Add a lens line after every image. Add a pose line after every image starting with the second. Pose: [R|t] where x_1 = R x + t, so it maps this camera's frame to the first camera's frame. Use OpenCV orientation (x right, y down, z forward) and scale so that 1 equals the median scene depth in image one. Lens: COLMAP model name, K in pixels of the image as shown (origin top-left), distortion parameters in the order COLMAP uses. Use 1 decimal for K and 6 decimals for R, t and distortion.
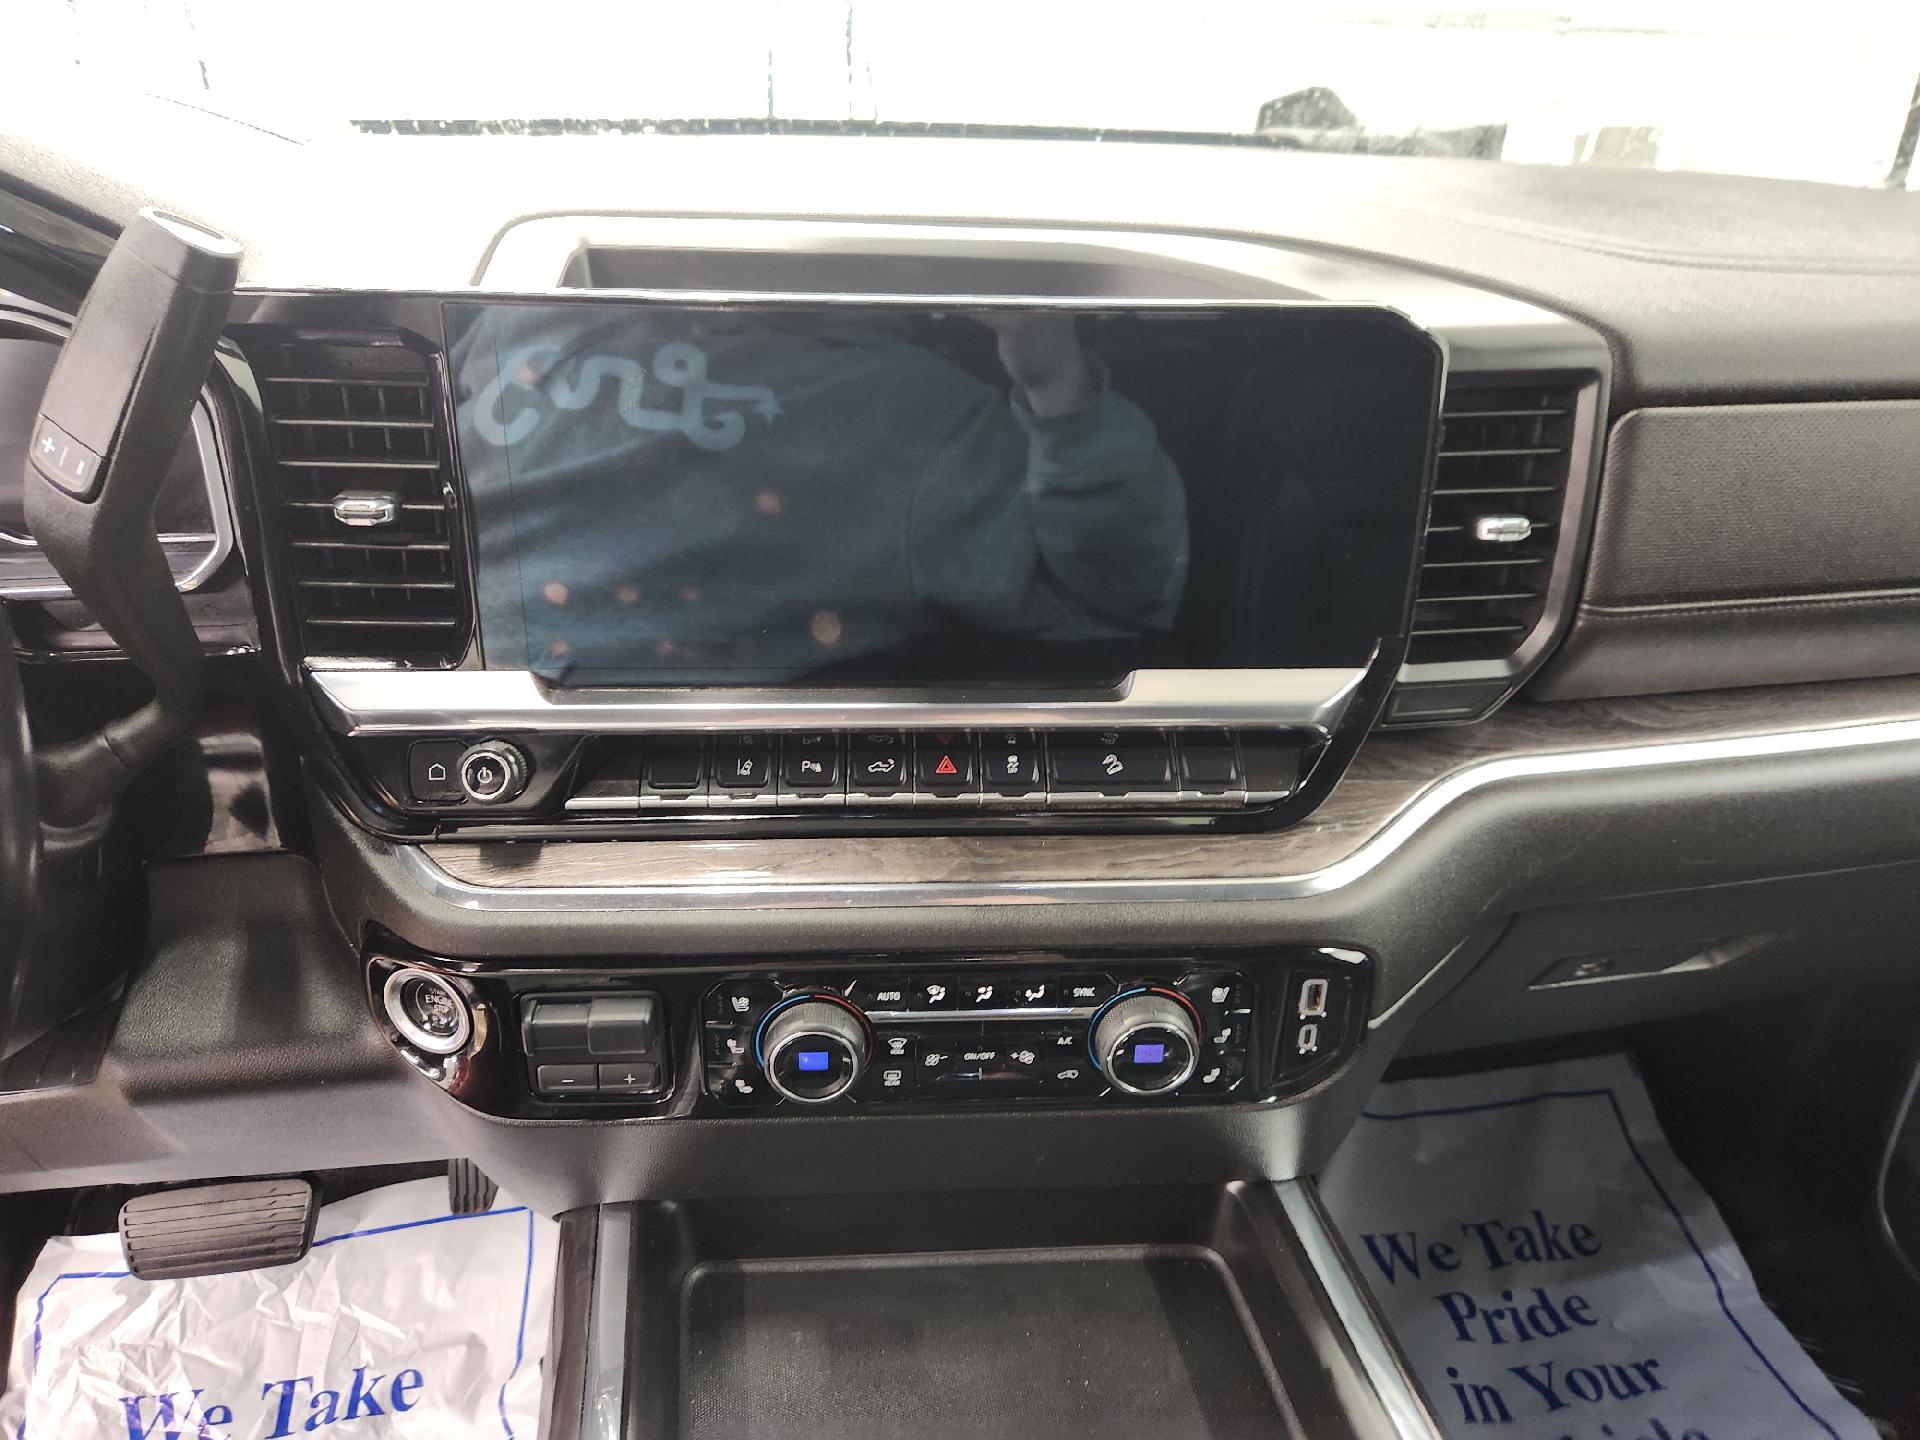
lens RADIAL K [[1293.6, 0, 967.4], [0, 1293.6, 709.0], [0, 0, 1]] dist [0.062381, -0.065222]
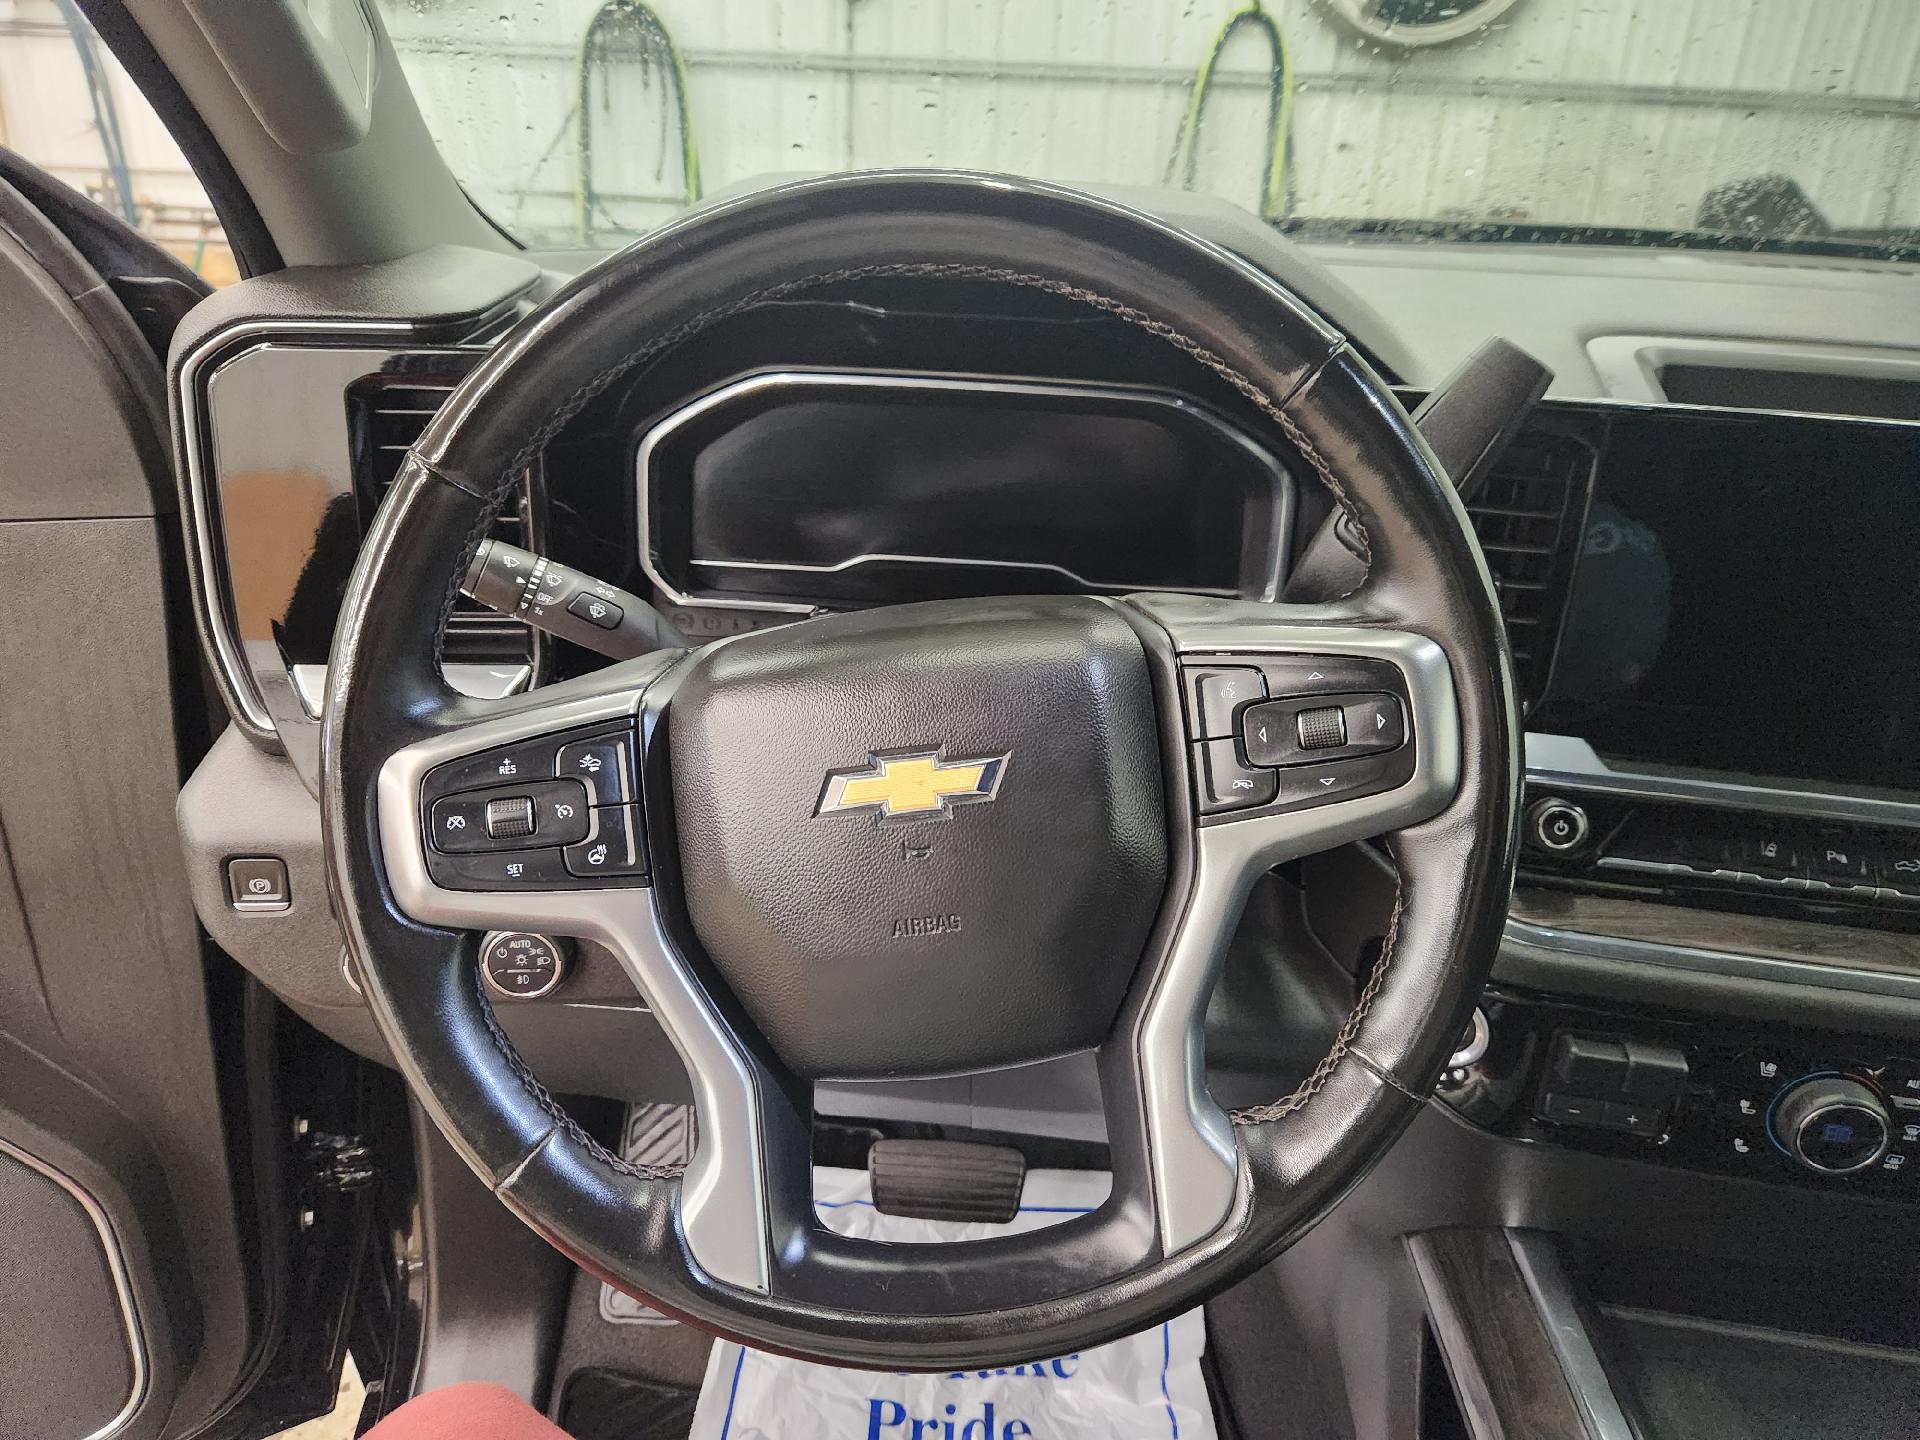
lens RADIAL K [[1293.6, 0, 967.4], [0, 1293.6, 709.0], [0, 0, 1]] dist [0.062381, -0.065222]
pose [[0.973338, 0.108041, -0.202337, -0.594471], [-0.116601, 0.992700, -0.030840, 0.039857], [0.197528, 0.053611, 0.978830, -0.195478]]
